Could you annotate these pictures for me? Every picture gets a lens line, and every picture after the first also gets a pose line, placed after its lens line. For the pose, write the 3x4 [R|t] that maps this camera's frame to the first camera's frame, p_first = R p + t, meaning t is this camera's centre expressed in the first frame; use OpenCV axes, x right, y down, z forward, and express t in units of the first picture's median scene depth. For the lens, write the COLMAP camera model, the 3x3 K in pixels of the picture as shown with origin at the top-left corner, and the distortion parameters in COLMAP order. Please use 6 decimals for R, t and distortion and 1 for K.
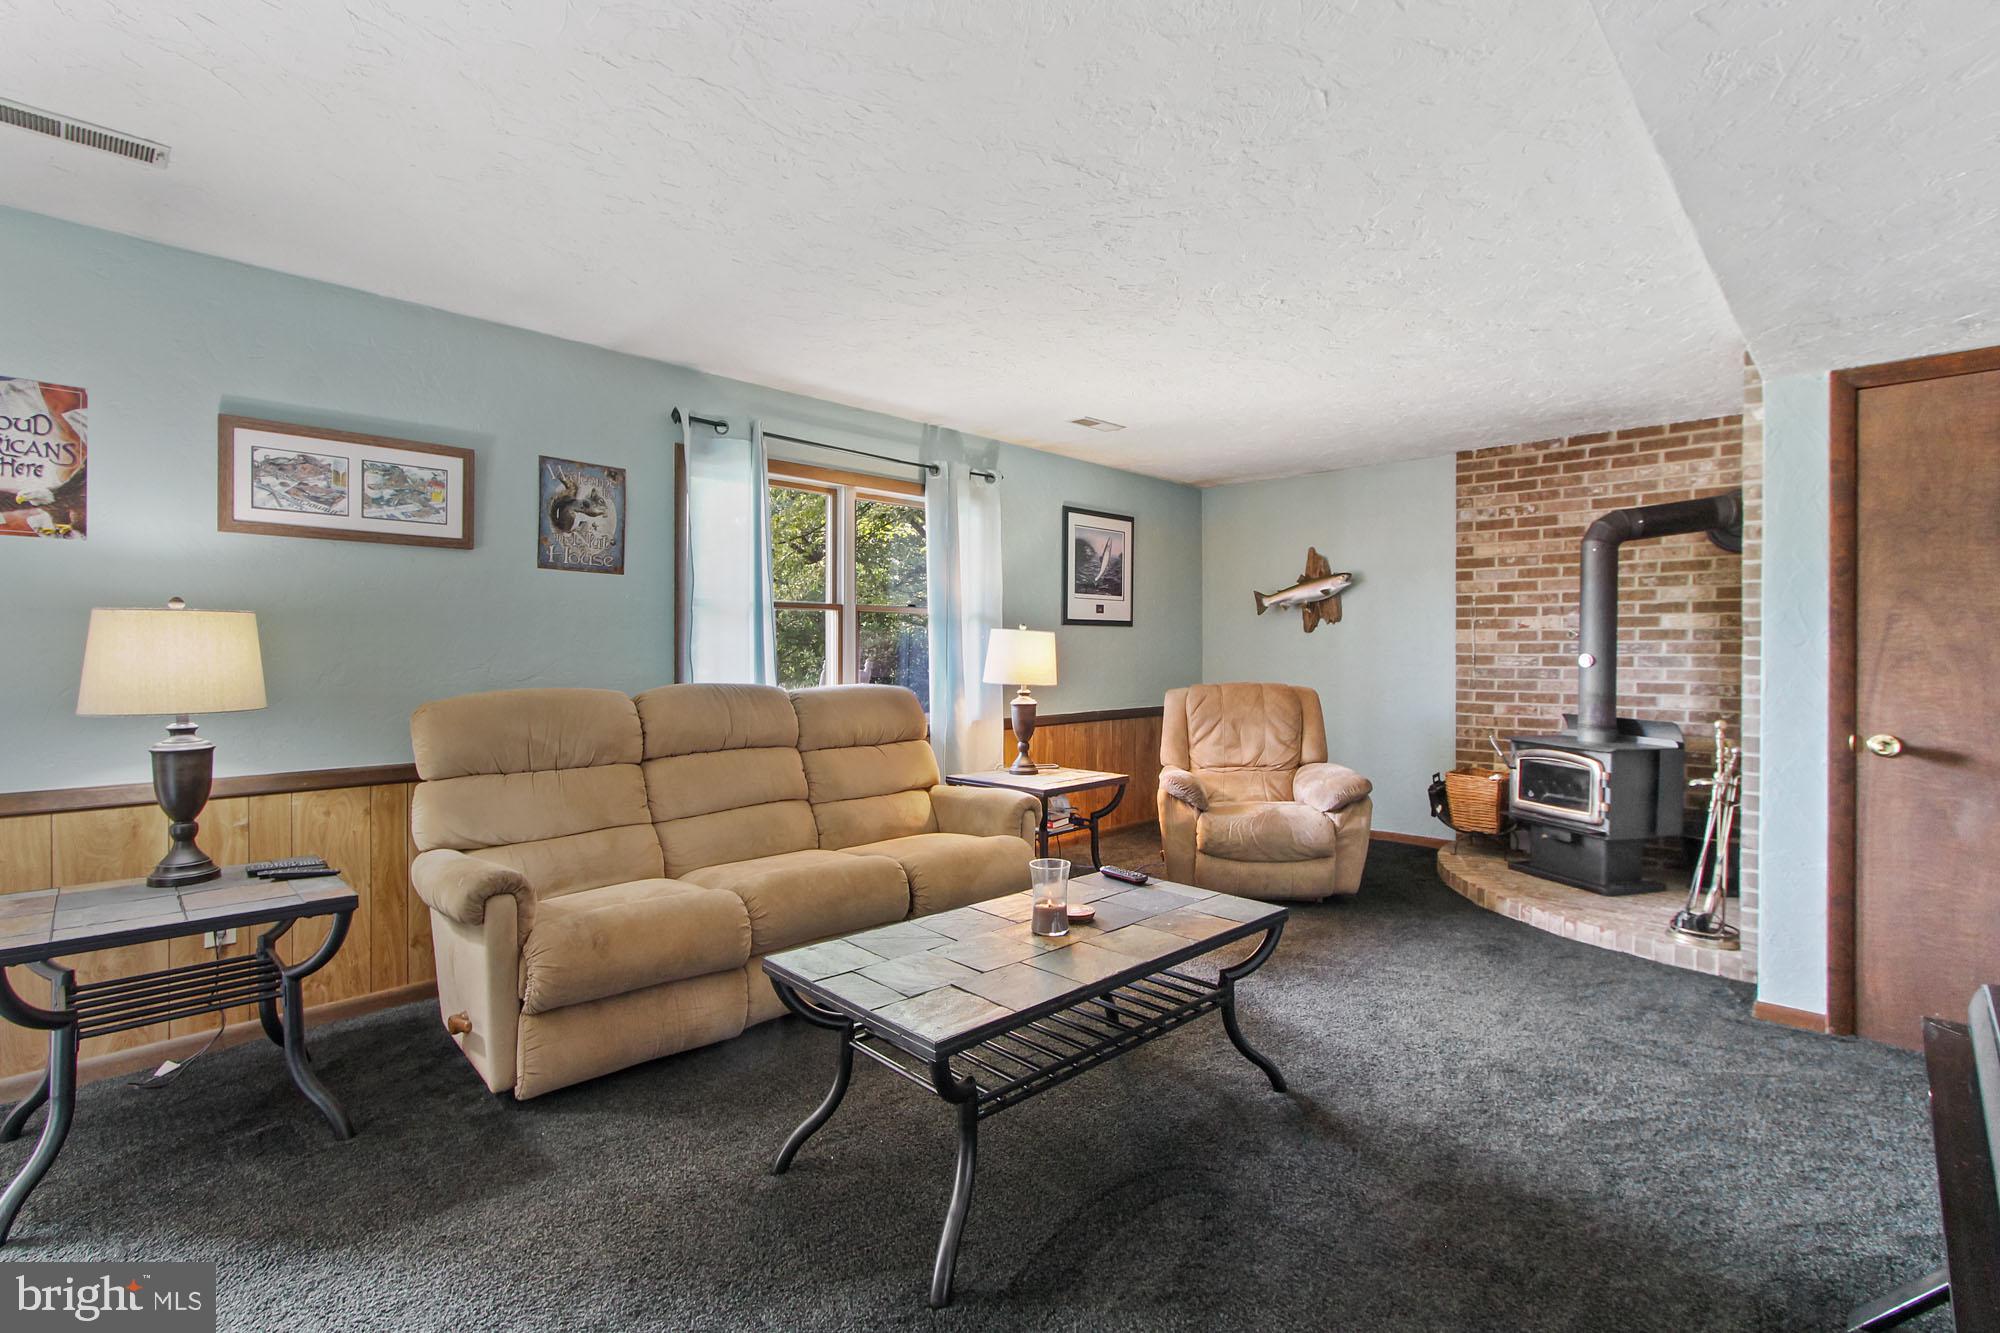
lens RADIAL K [[923.6, 0, 999.2], [0, 923.6, 660.1], [0, 0, 1]] dist [0.002723, 0.001221]
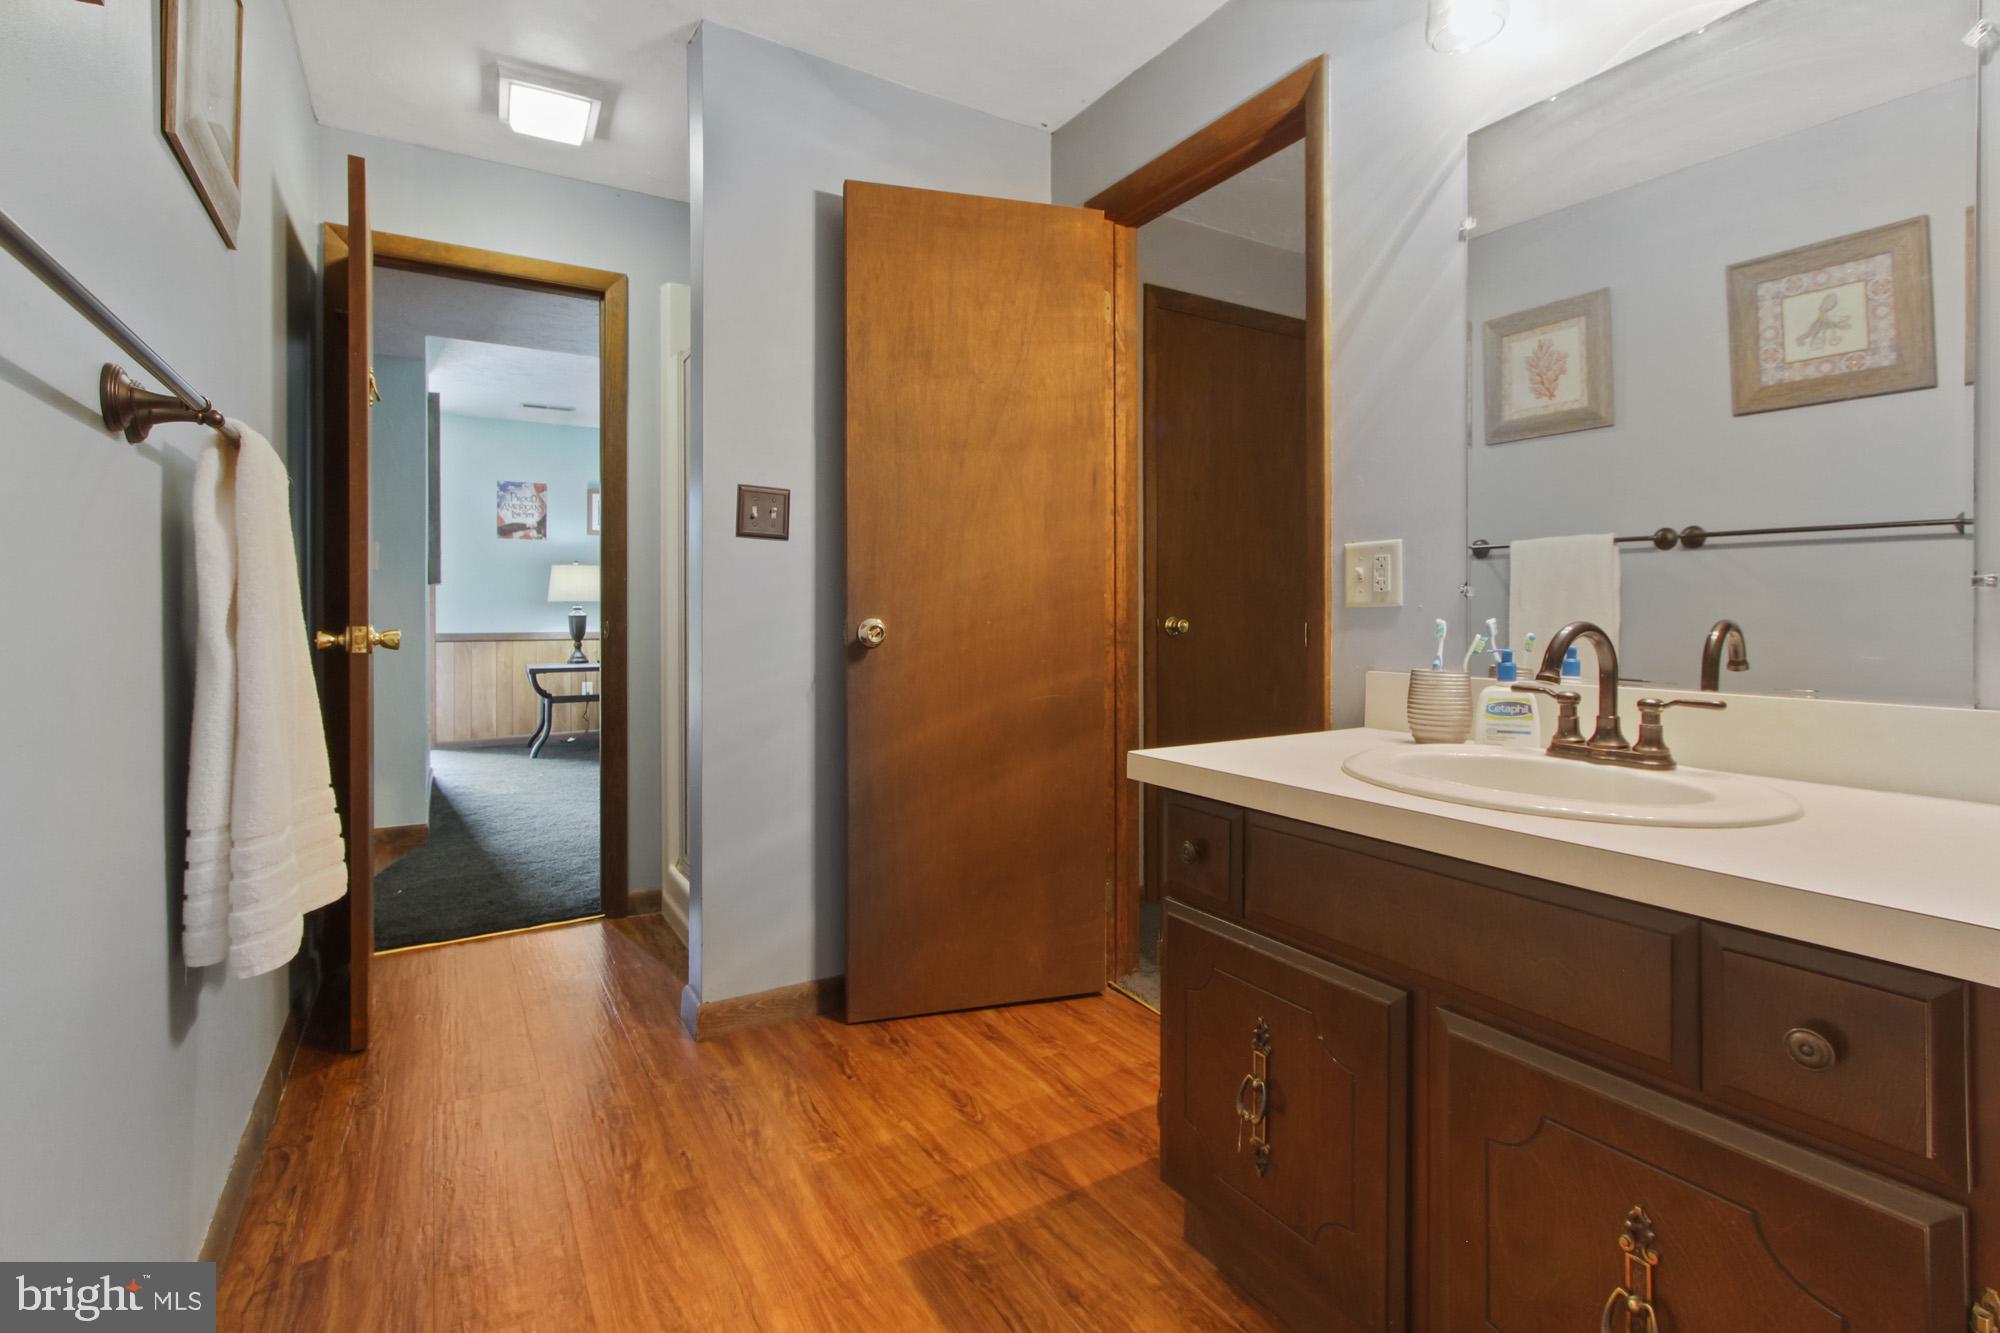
lens RADIAL K [[923.6, 0, 1010.0], [0, 923.6, 597.4], [0, 0, 1]] dist [0.002723, 0.001221]
pose [[0.967946, -0.003085, -0.251138, 0.494292], [0.001129, 0.999968, -0.007935, 0.029999], [0.251154, 0.007397, 0.967919, -0.626922]]
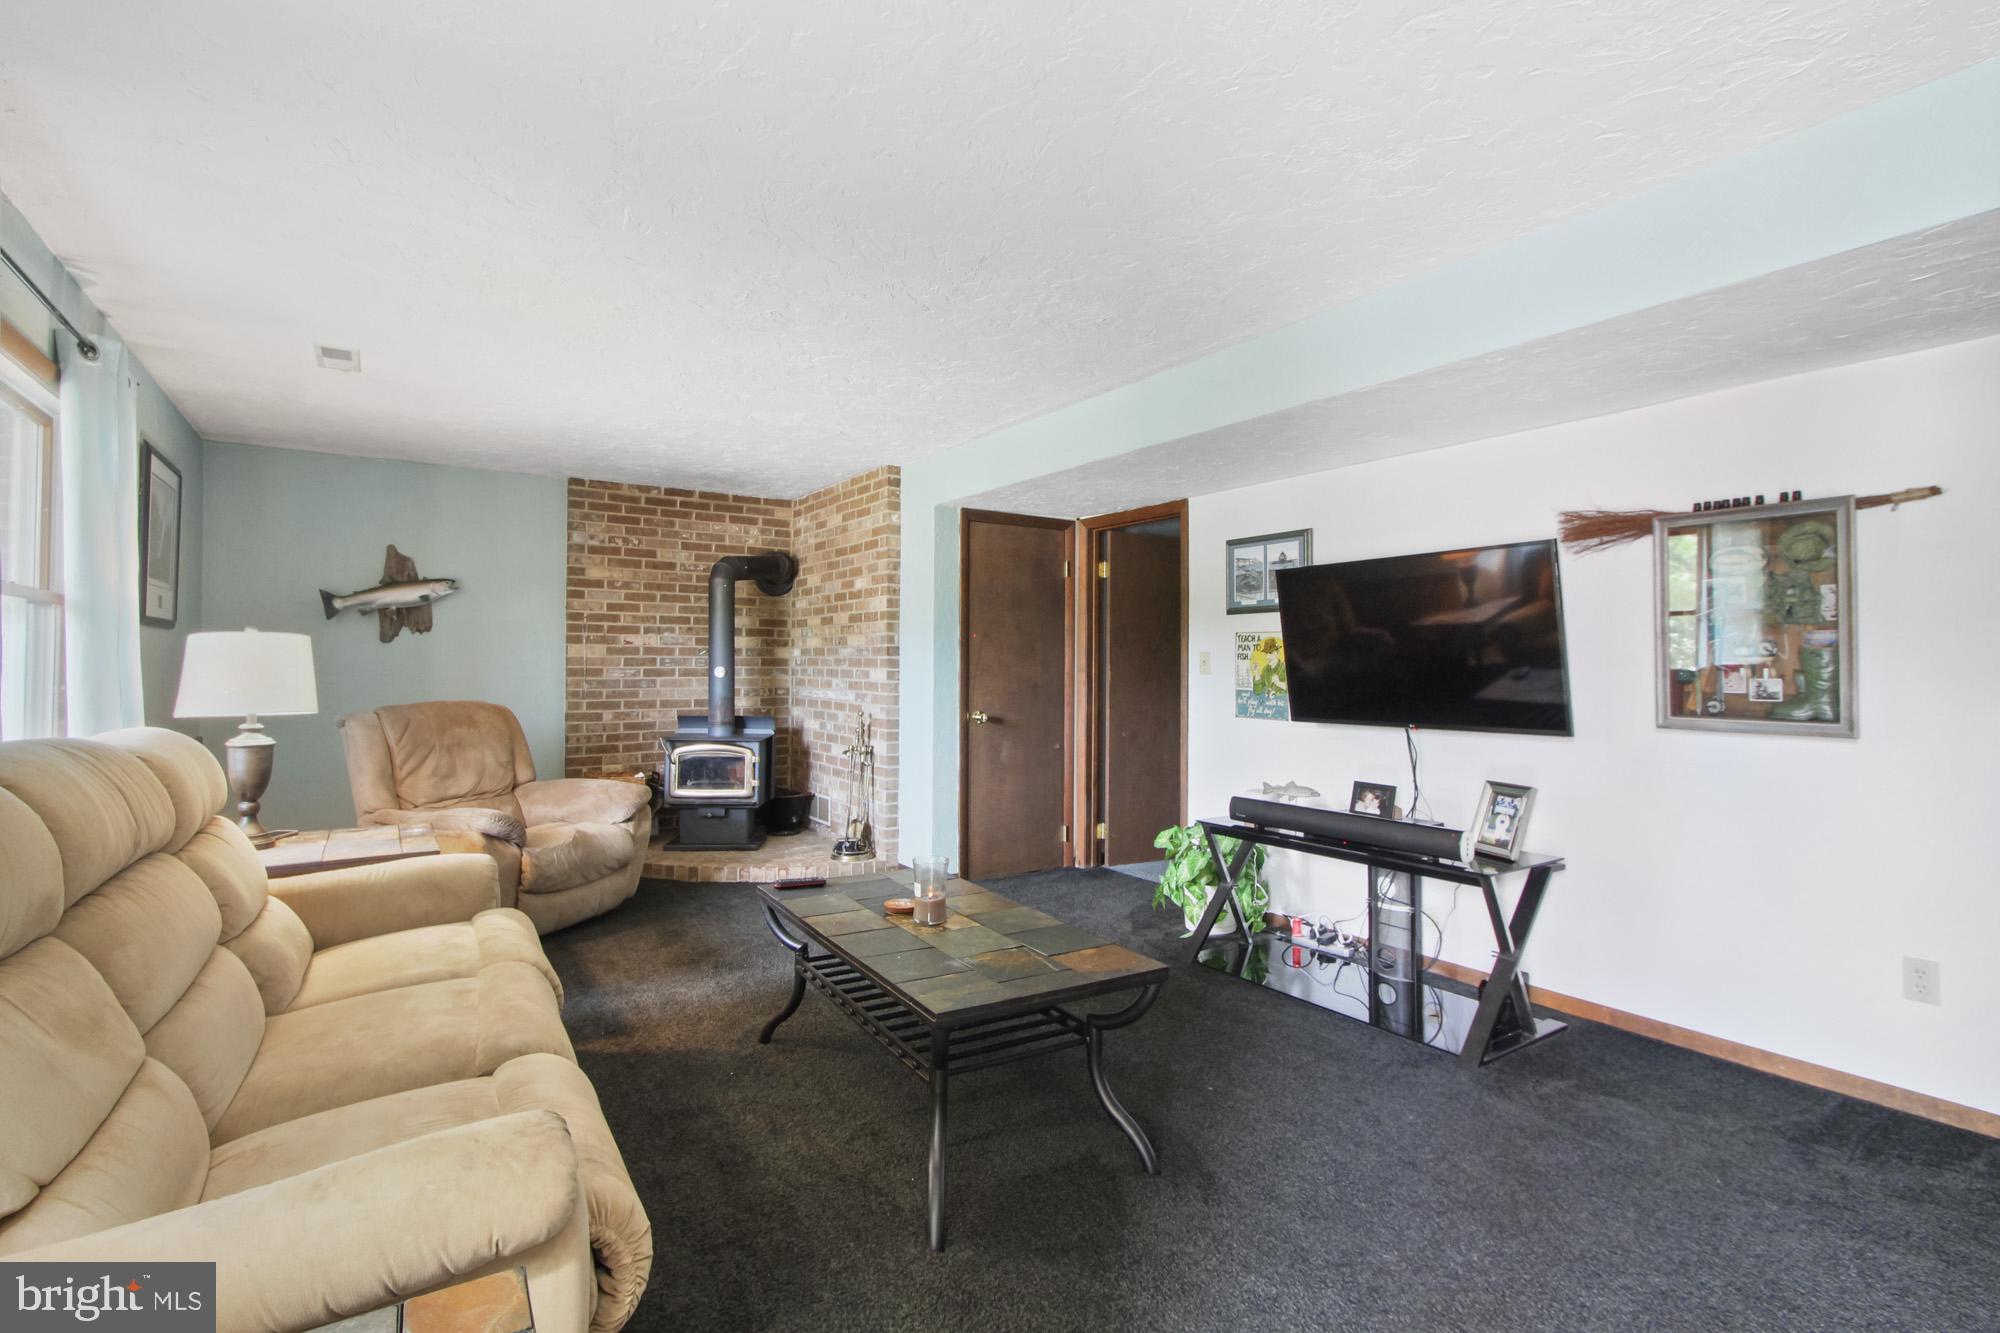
lens RADIAL K [[923.6, 0, 992.4], [0, 923.6, 658.1], [0, 0, 1]] dist [0.002723, 0.001221]
pose [[0.234612, 0.004506, 0.972079, -0.462064], [0.007876, 0.999948, -0.006536, -0.006621], [-0.972057, 0.009189, 0.234565, 0.305109]]
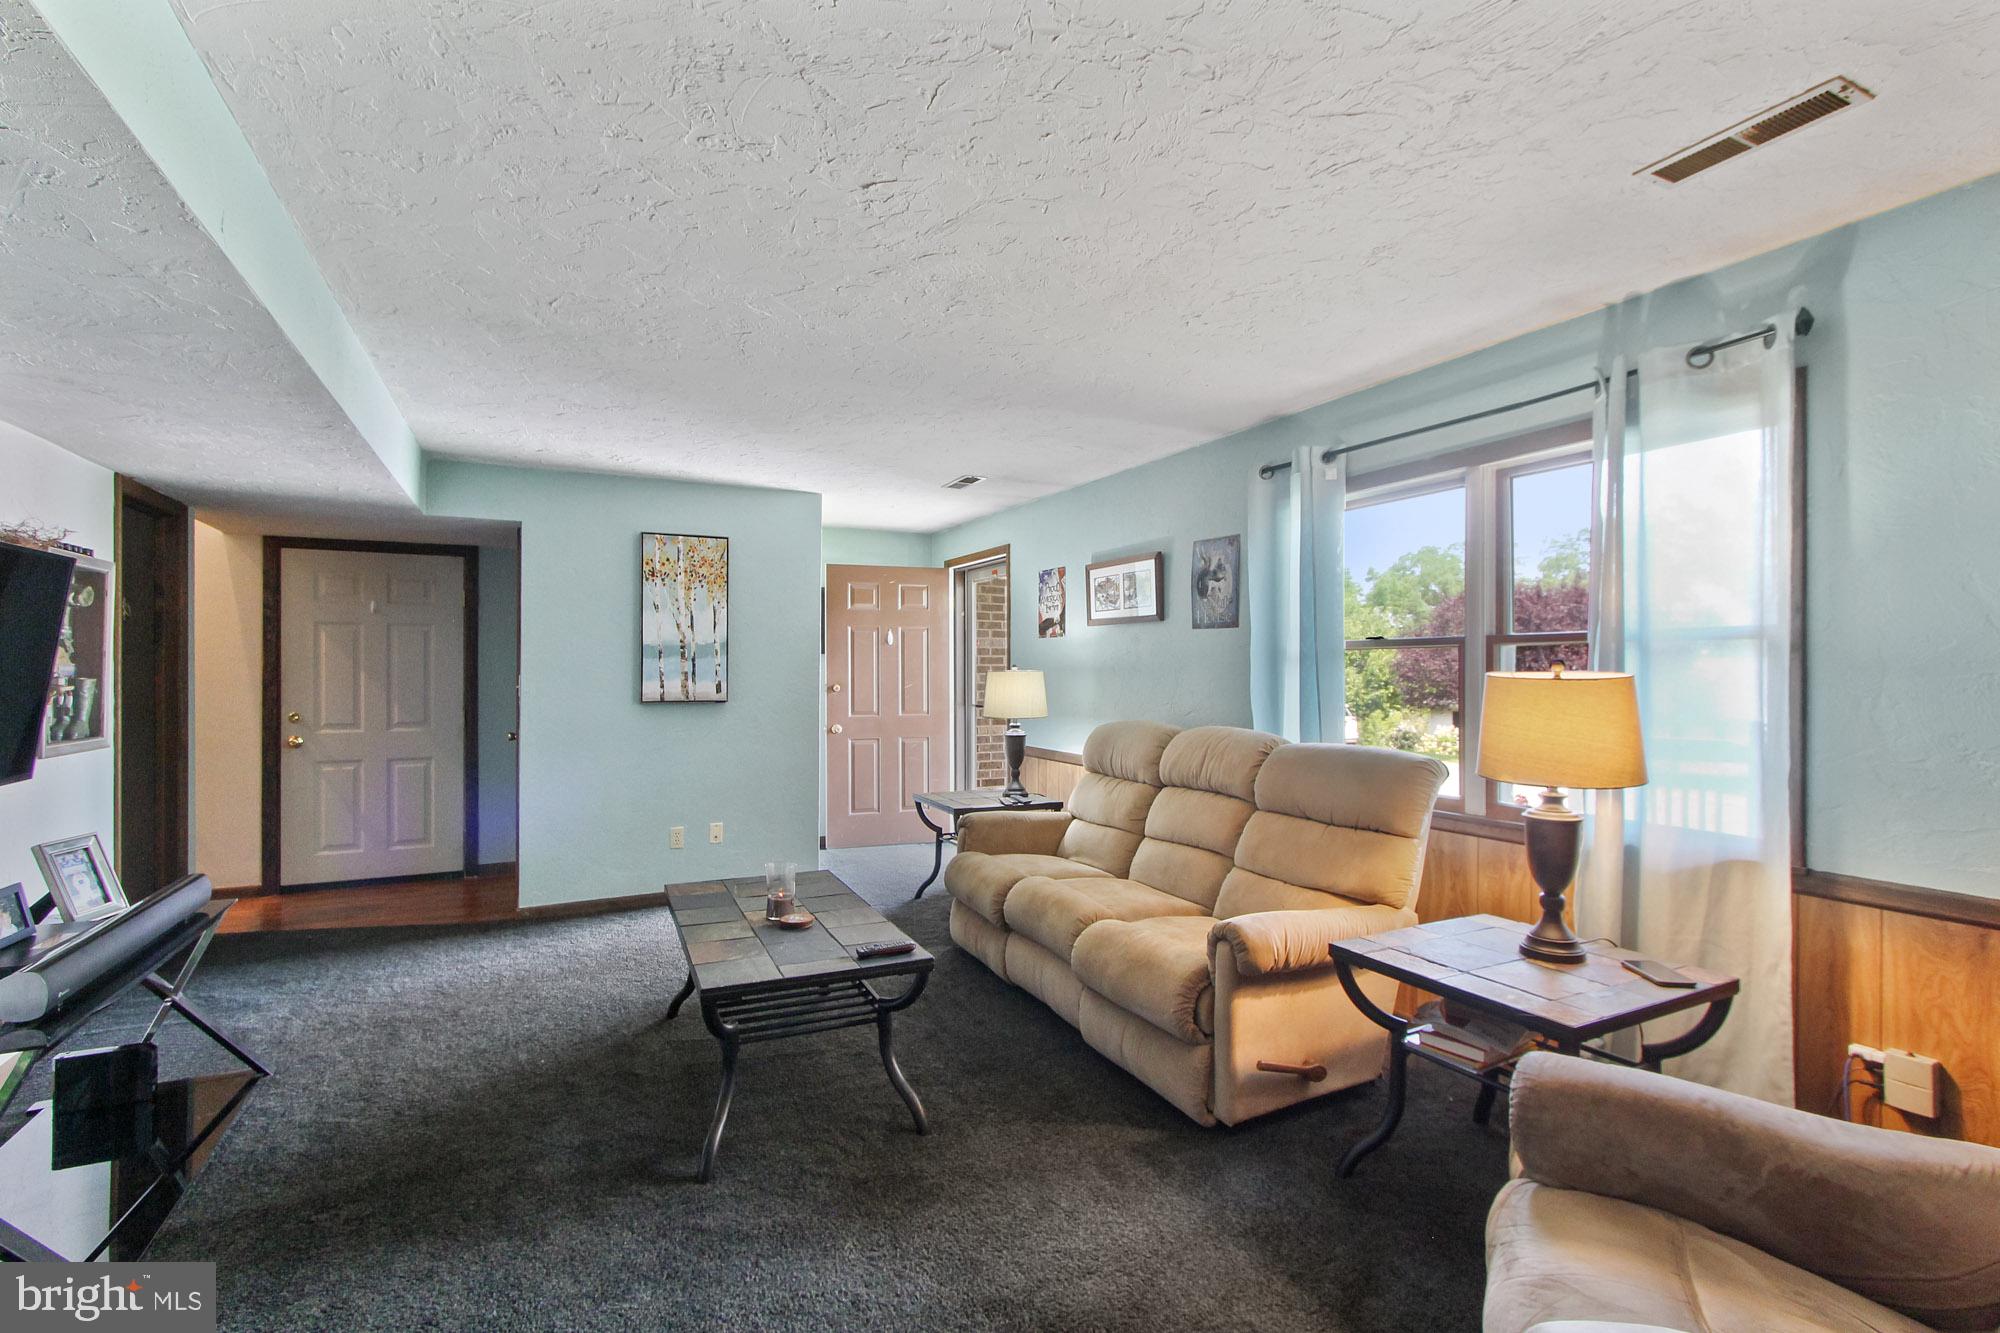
lens RADIAL K [[923.6, 0, 995.0], [0, 923.6, 667.9], [0, 0, 1]] dist [0.002723, 0.001221]
pose [[-0.343141, -0.002646, -0.939280, 0.537434], [-0.012822, 0.999916, 0.001867, -0.029514], [0.939196, 0.012685, -0.343146, 0.787537]]
